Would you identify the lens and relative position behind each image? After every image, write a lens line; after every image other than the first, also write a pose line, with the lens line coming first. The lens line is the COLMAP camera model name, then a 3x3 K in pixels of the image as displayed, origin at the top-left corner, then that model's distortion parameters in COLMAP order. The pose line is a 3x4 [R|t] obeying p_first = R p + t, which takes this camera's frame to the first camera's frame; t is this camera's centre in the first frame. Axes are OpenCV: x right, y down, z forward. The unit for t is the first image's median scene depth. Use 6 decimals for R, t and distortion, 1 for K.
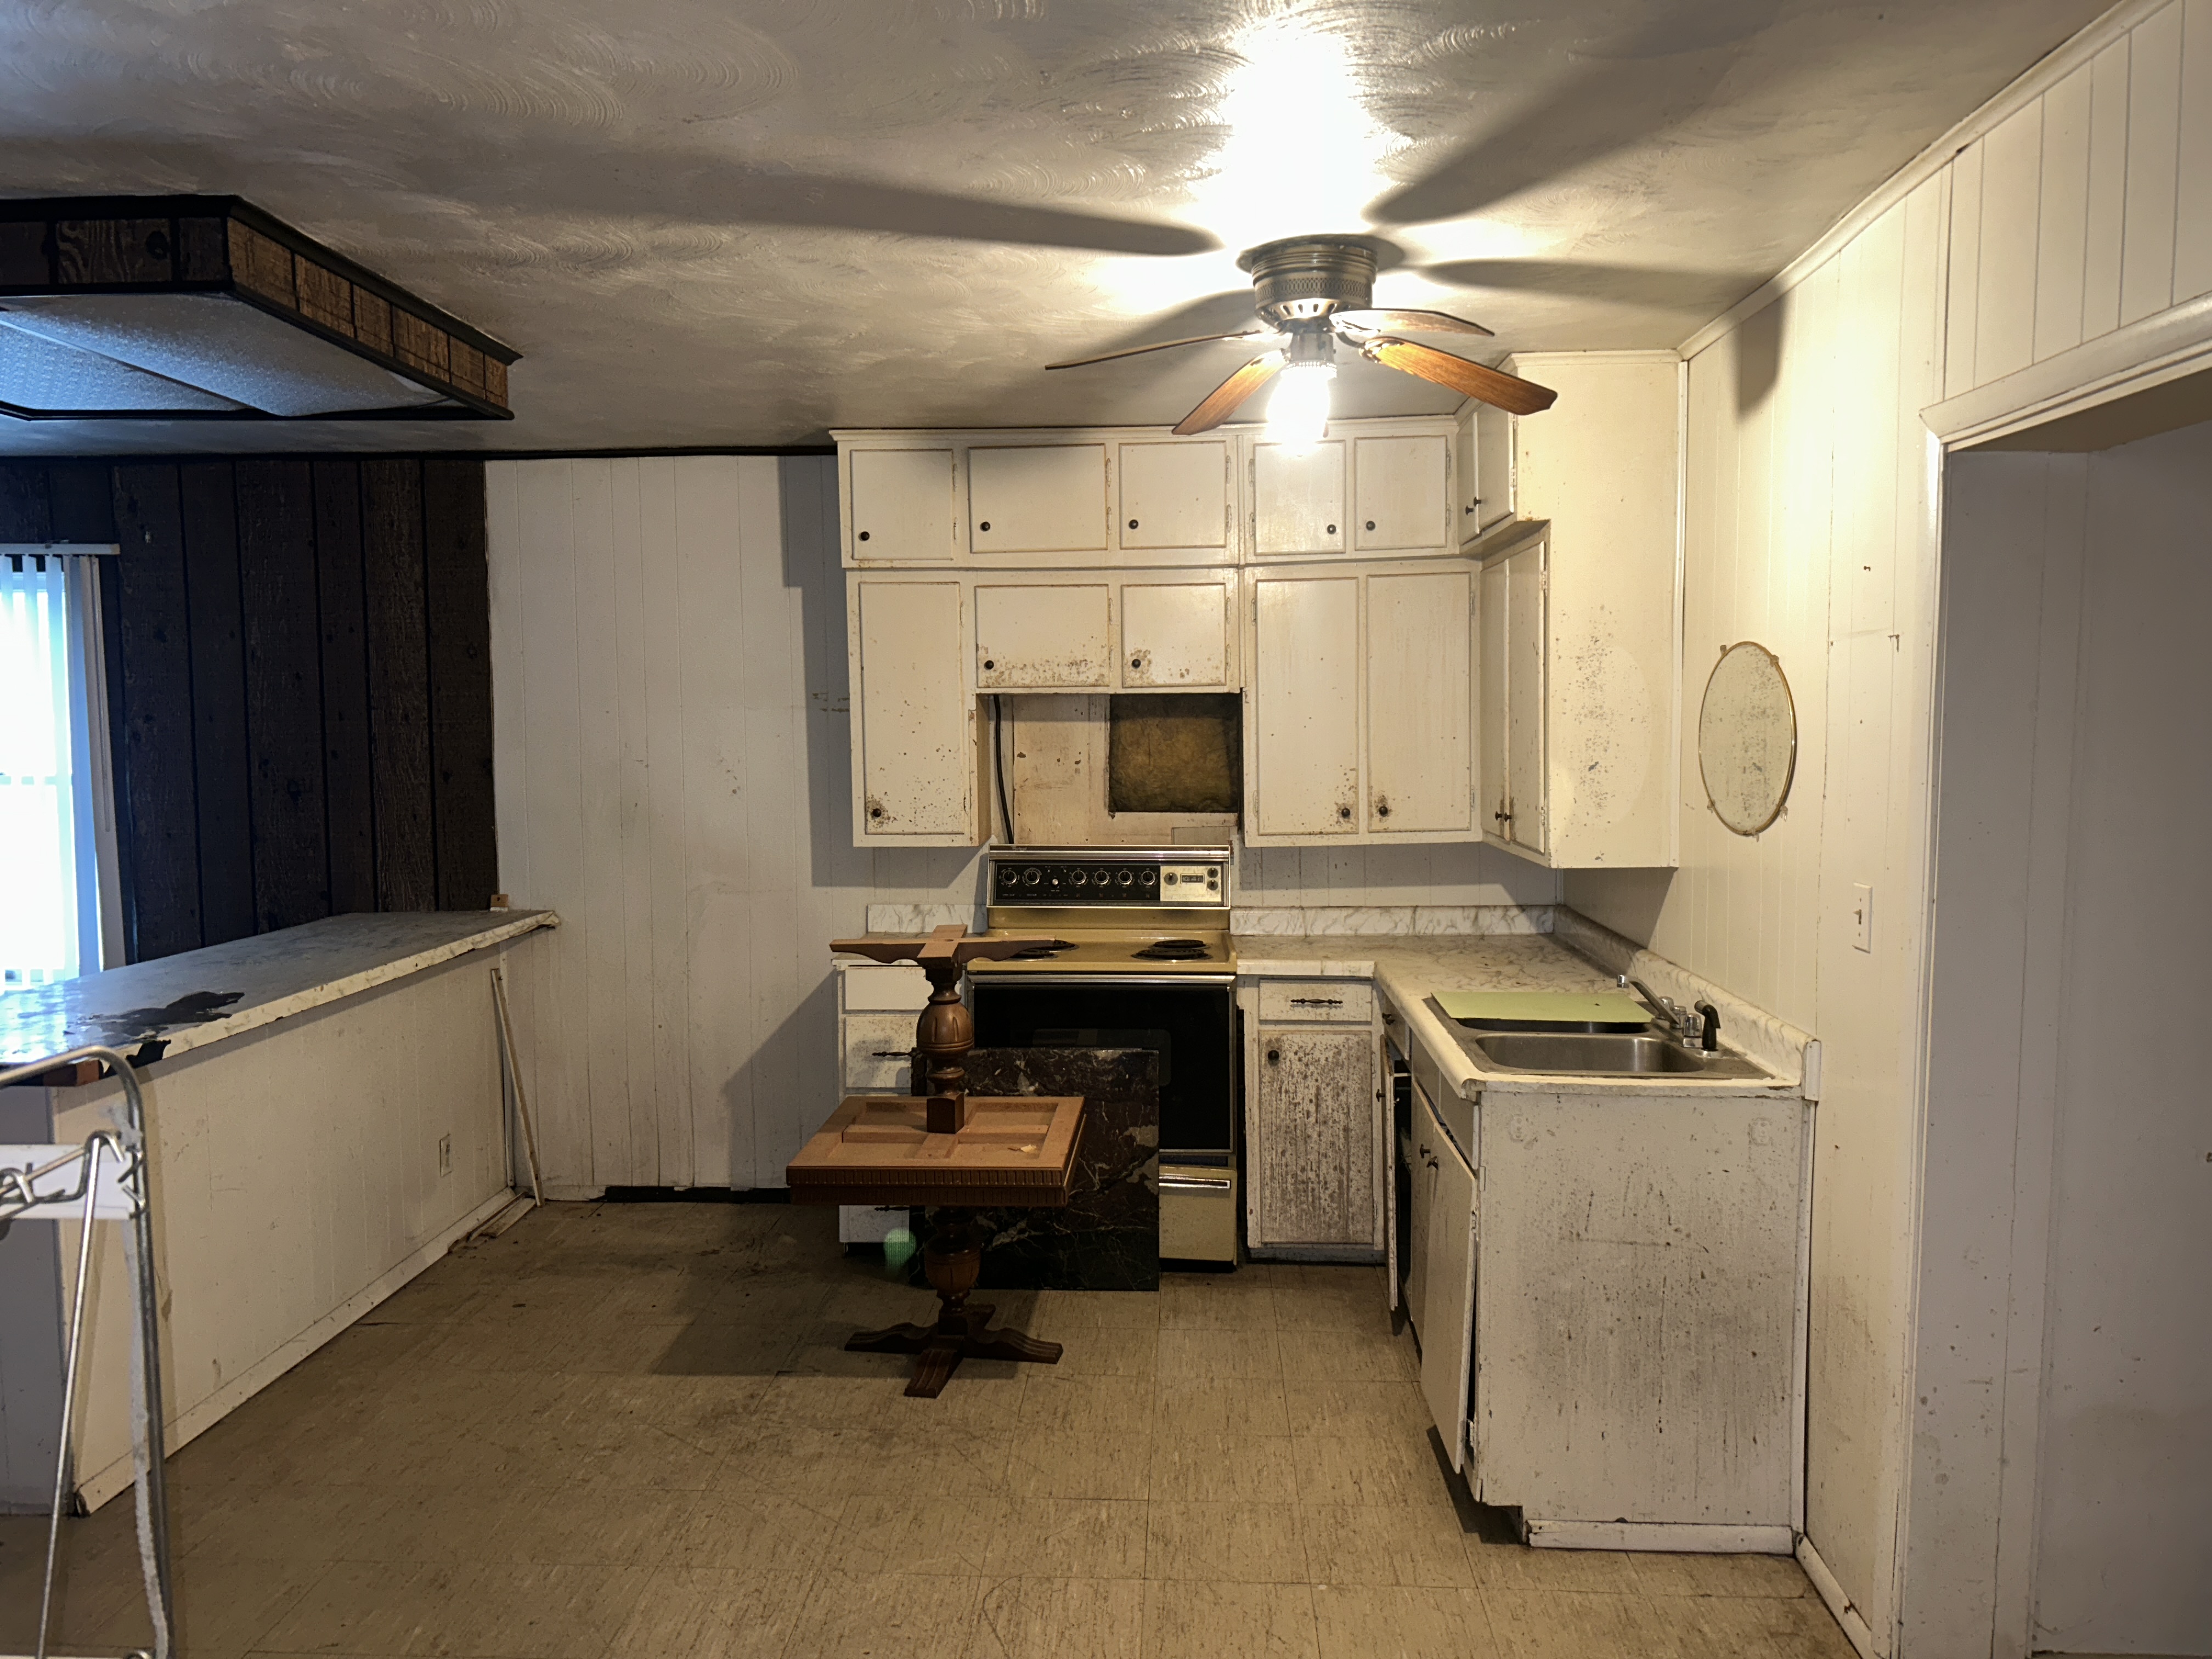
lens RADIAL K [[1664.7, 0, 1106.1], [0, 1664.7, 823.6], [0, 0, 1]] dist [0.060112, -0.066388]
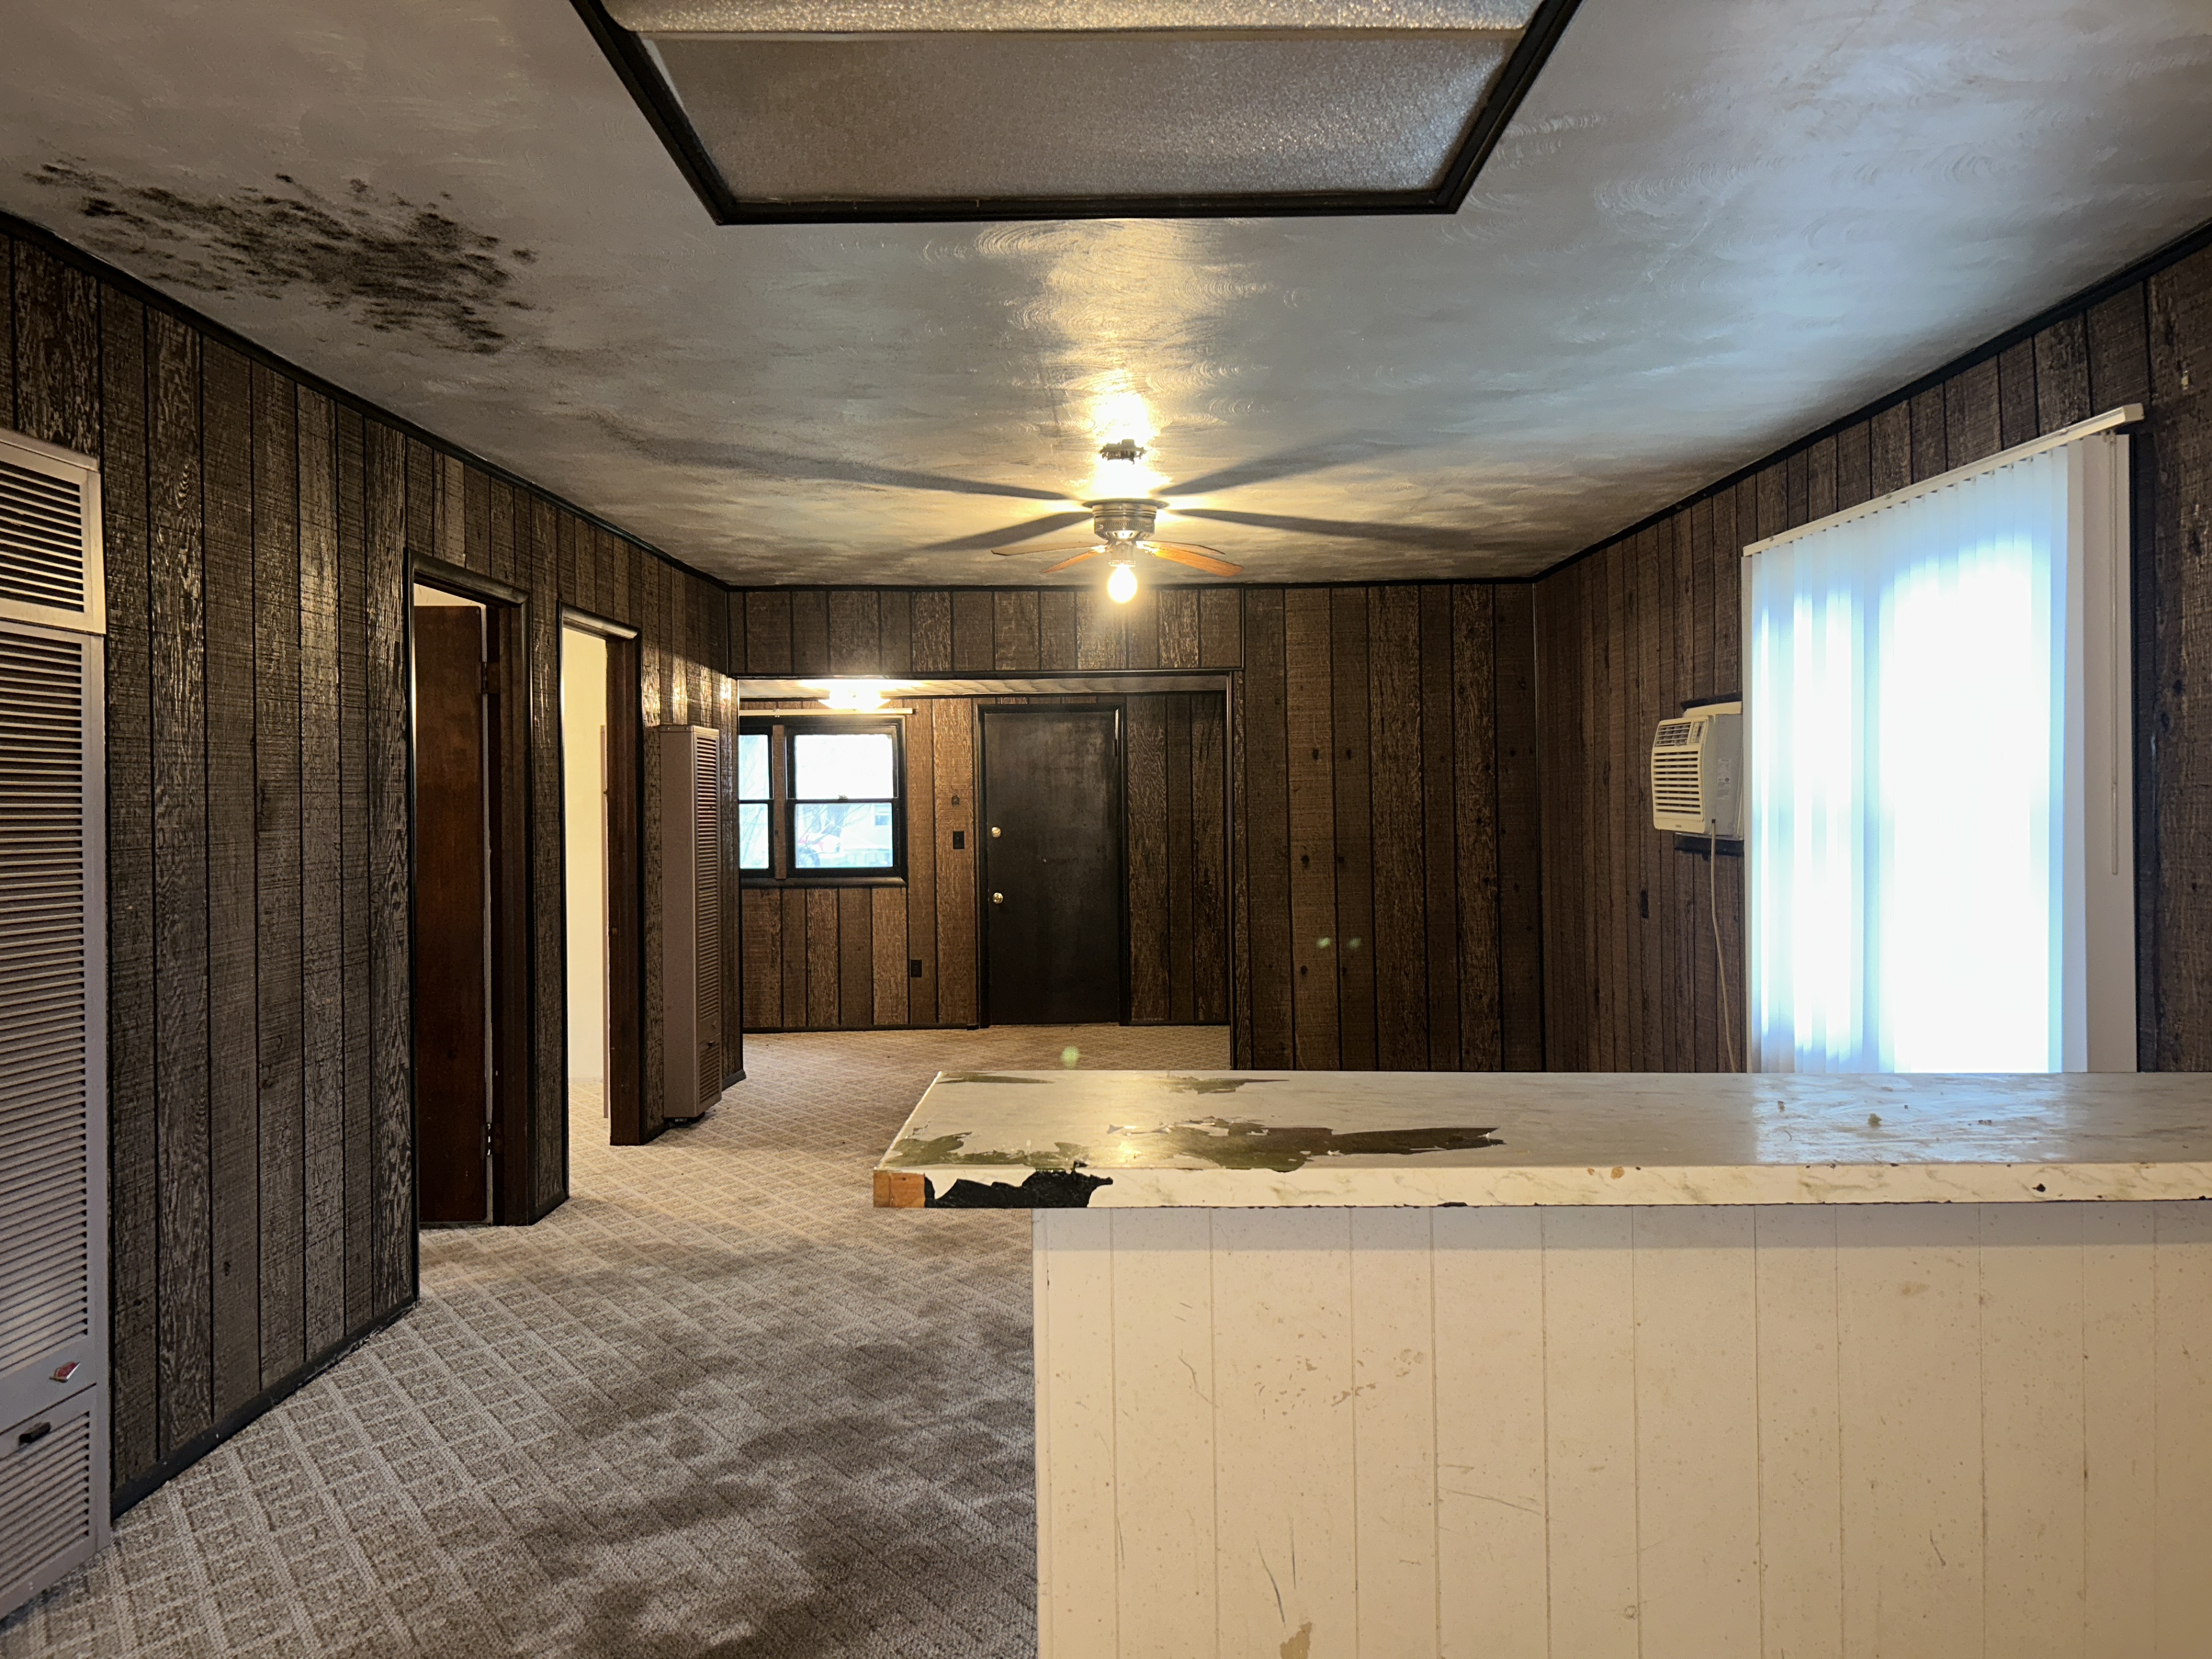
lens RADIAL K [[1664.7, 0, 1100.7], [0, 1664.7, 821.6], [0, 0, 1]] dist [0.060112, -0.066388]
pose [[0.036237, 0.017272, -0.999194, 0.011366], [-0.060103, 0.998078, 0.015073, -0.001900], [0.997534, 0.059508, 0.037206, 0.665132]]
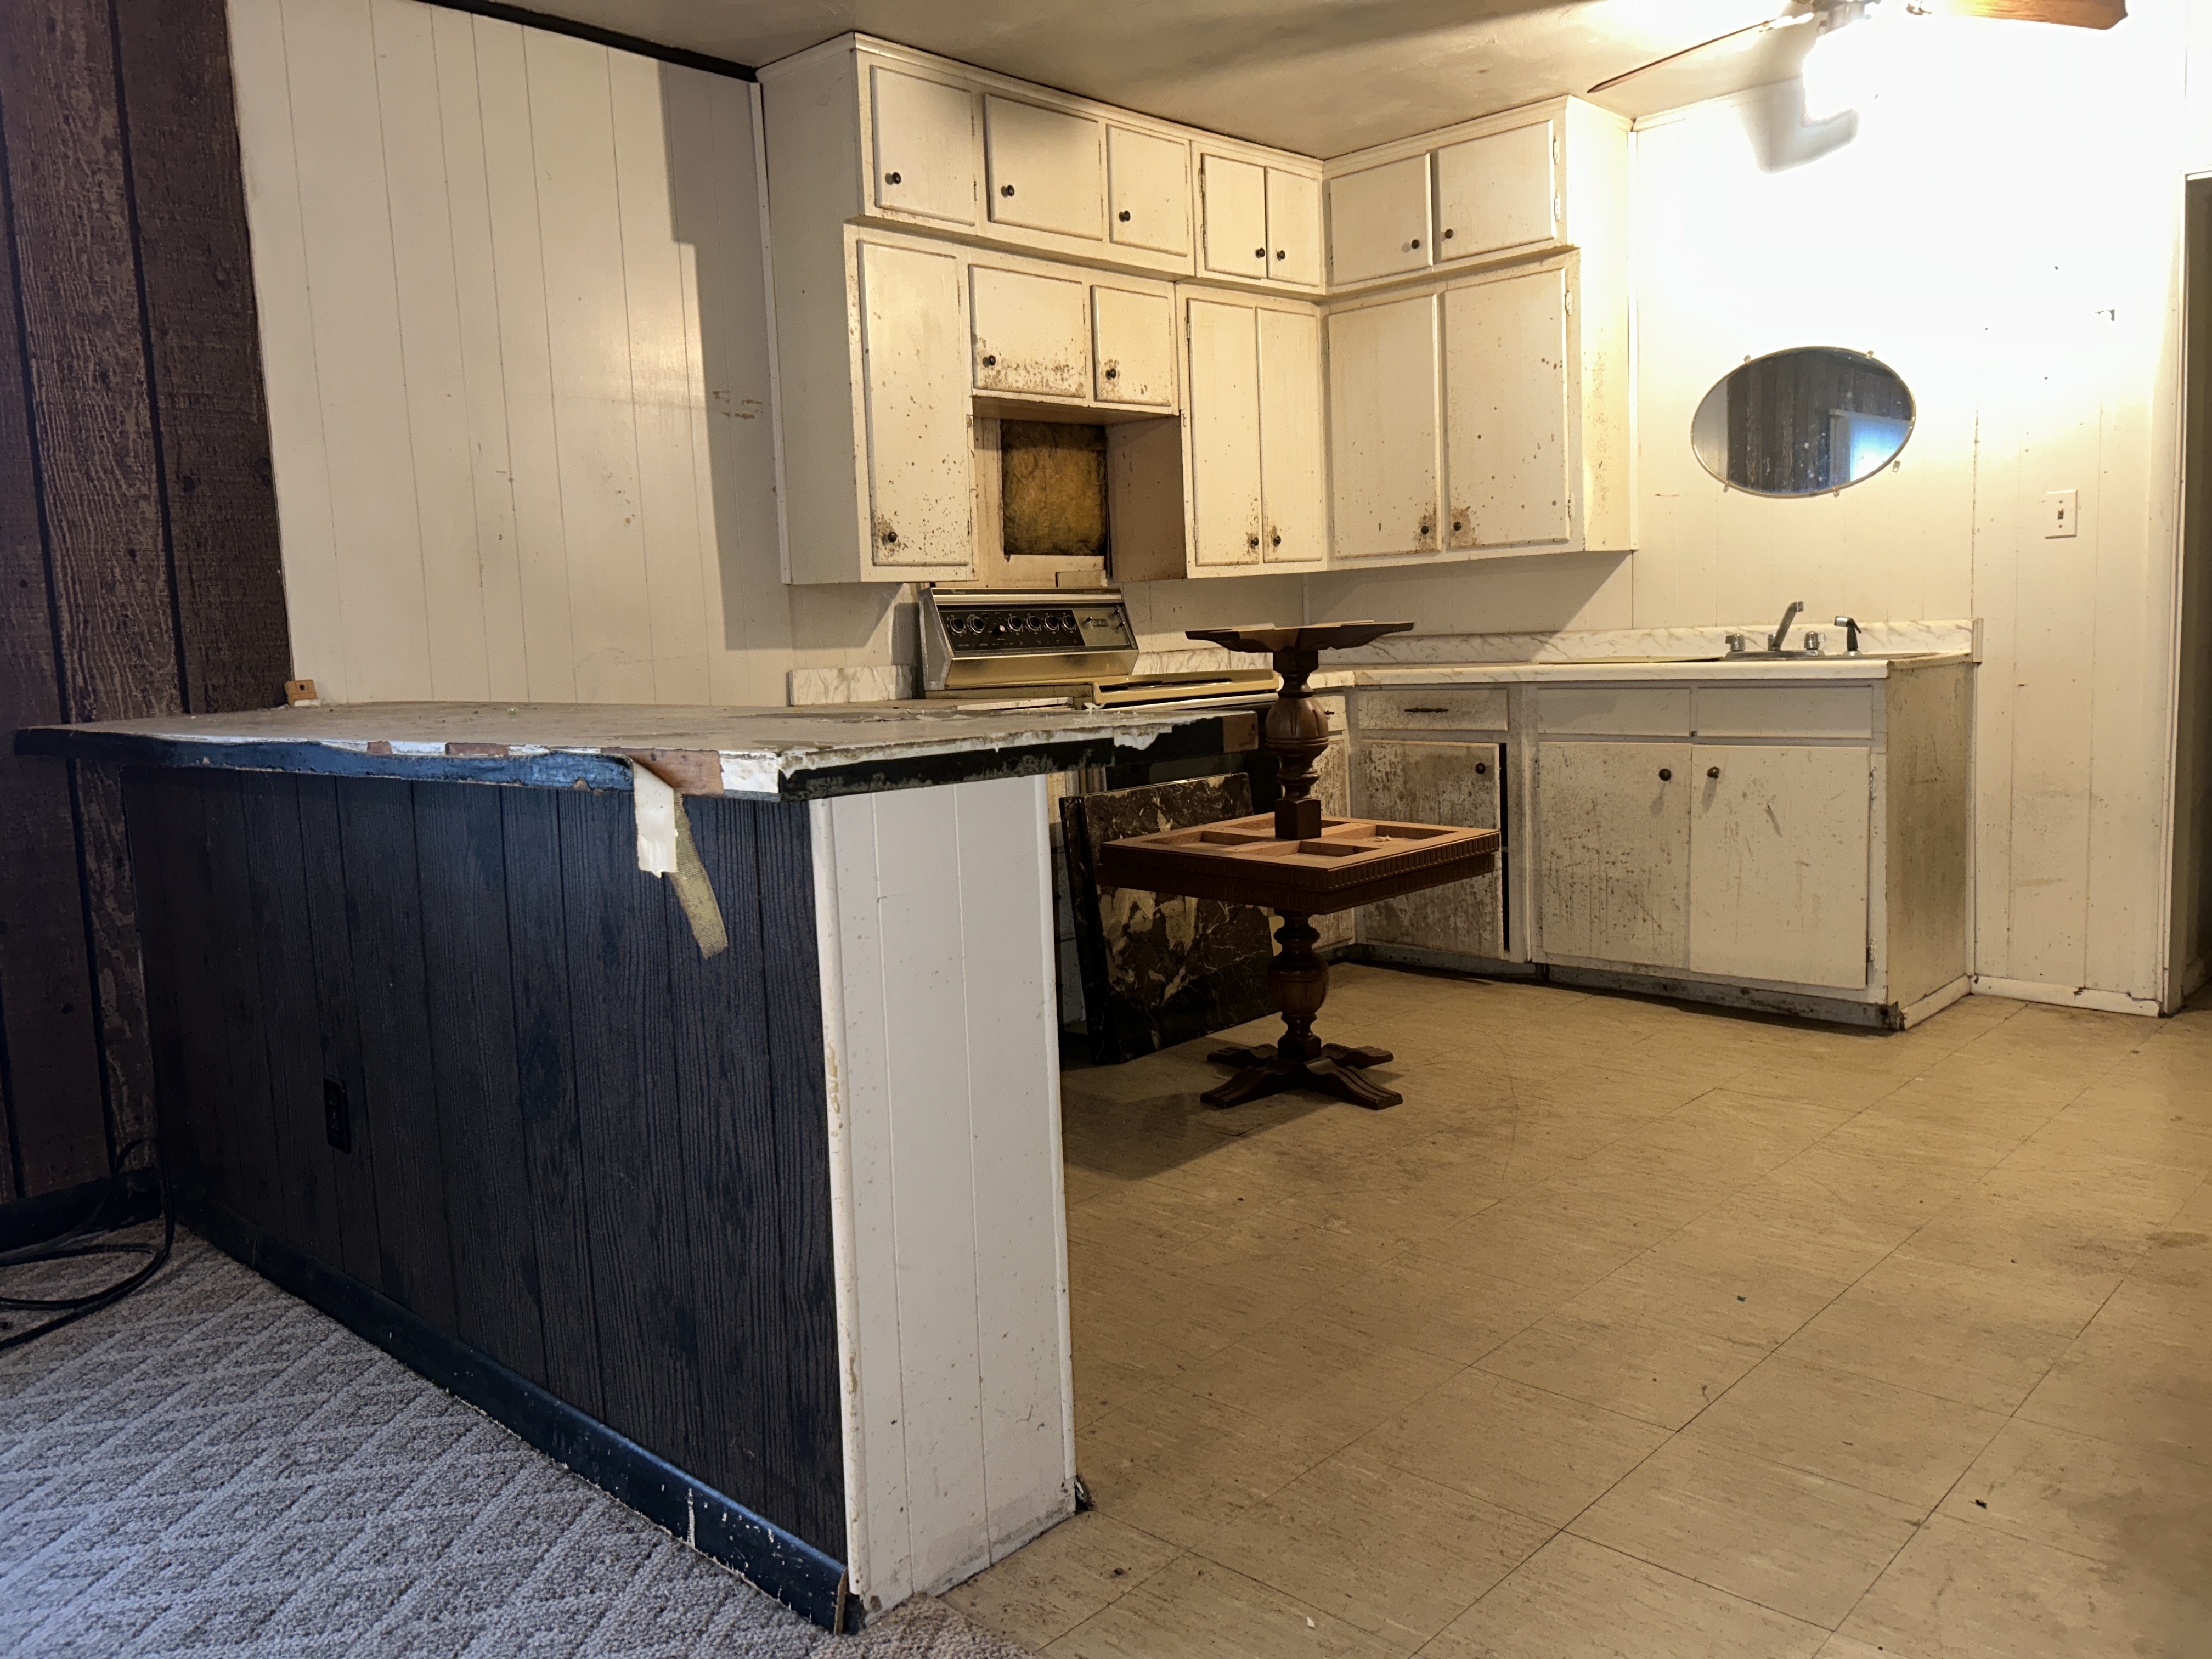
lens RADIAL K [[1664.7, 0, 1098.8], [0, 1664.7, 810.2], [0, 0, 1]] dist [0.060112, -0.066388]
pose [[0.648835, -0.104469, 0.753724, -0.701682], [0.091035, 0.994074, 0.059416, 0.087007], [-0.755464, 0.030064, 0.654500, 0.404608]]
